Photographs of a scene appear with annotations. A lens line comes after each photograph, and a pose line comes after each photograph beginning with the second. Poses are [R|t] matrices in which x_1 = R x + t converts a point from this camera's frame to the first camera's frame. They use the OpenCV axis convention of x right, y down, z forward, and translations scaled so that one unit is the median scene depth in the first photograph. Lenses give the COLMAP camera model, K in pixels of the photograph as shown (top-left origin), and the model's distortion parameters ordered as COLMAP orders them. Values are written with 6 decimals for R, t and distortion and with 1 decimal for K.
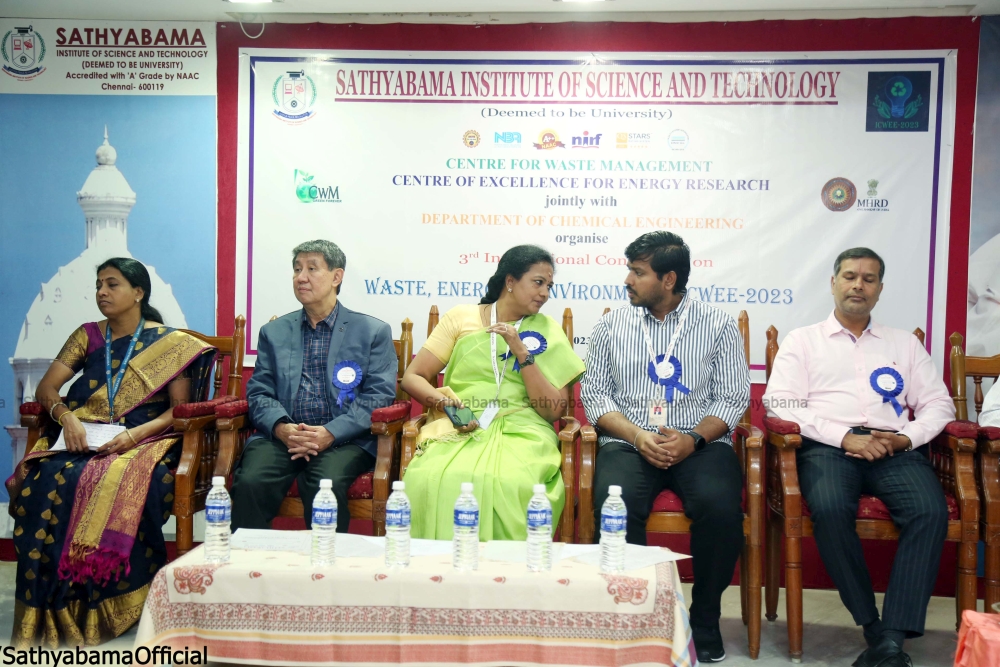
lens RADIAL K [[1468.0, 0, 495.3], [0, 1468.0, 333.0], [0, 0, 1]] dist [0.170429, 0.128834]
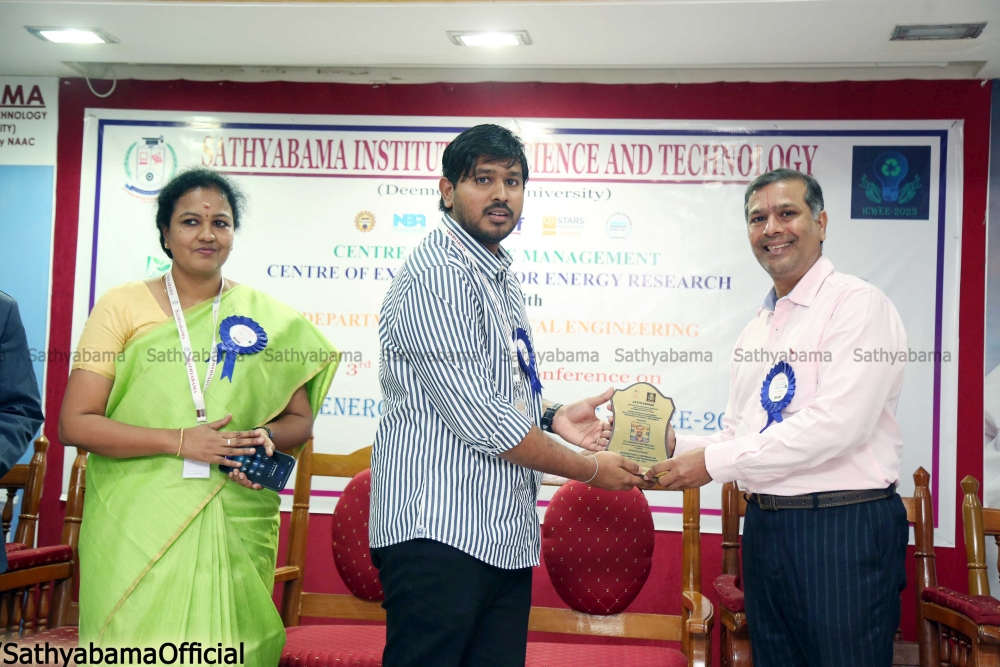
lens RADIAL K [[1394.6, 0, 500.0], [0, 1394.6, 333.5], [0, 0, 1]] dist [0.160244, 0.048998]
pose [[0.999731, 0.016357, -0.016438, 0.072580], [-0.017830, 0.995423, -0.093890, 0.000396], [0.014827, 0.094158, 0.995447, 0.244581]]
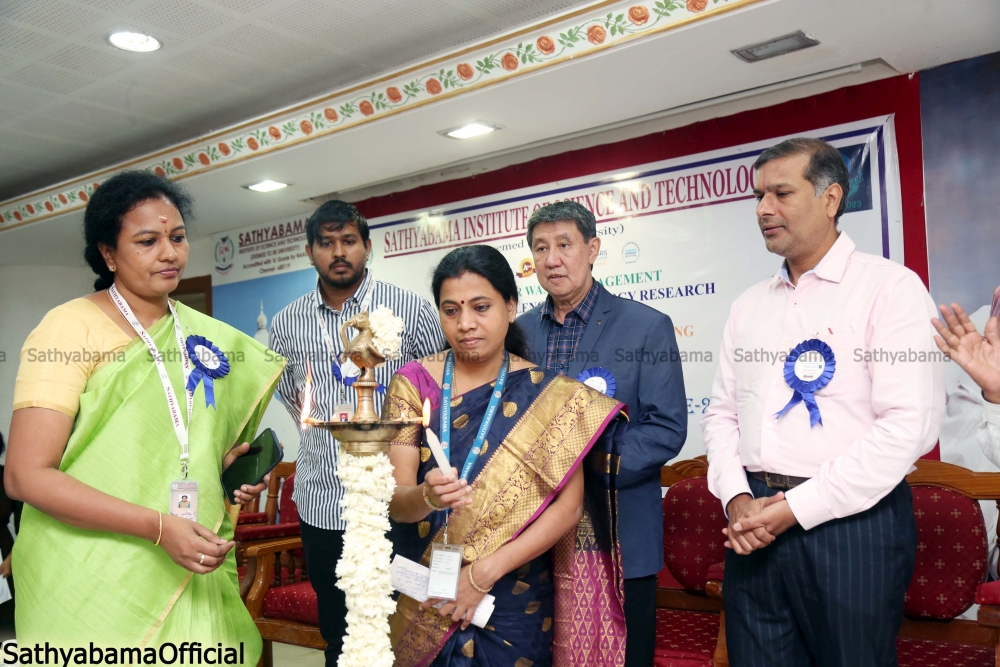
lens RADIAL K [[991.1, 0, 500.0], [0, 991.1, 333.5], [0, 0, 1]] dist [0.010715, 0.013421]
pose [[0.840733, -0.085059, -0.534728, 0.401600], [0.024036, 0.992473, -0.120081, 0.001374], [0.540917, 0.088103, 0.836449, 0.396419]]
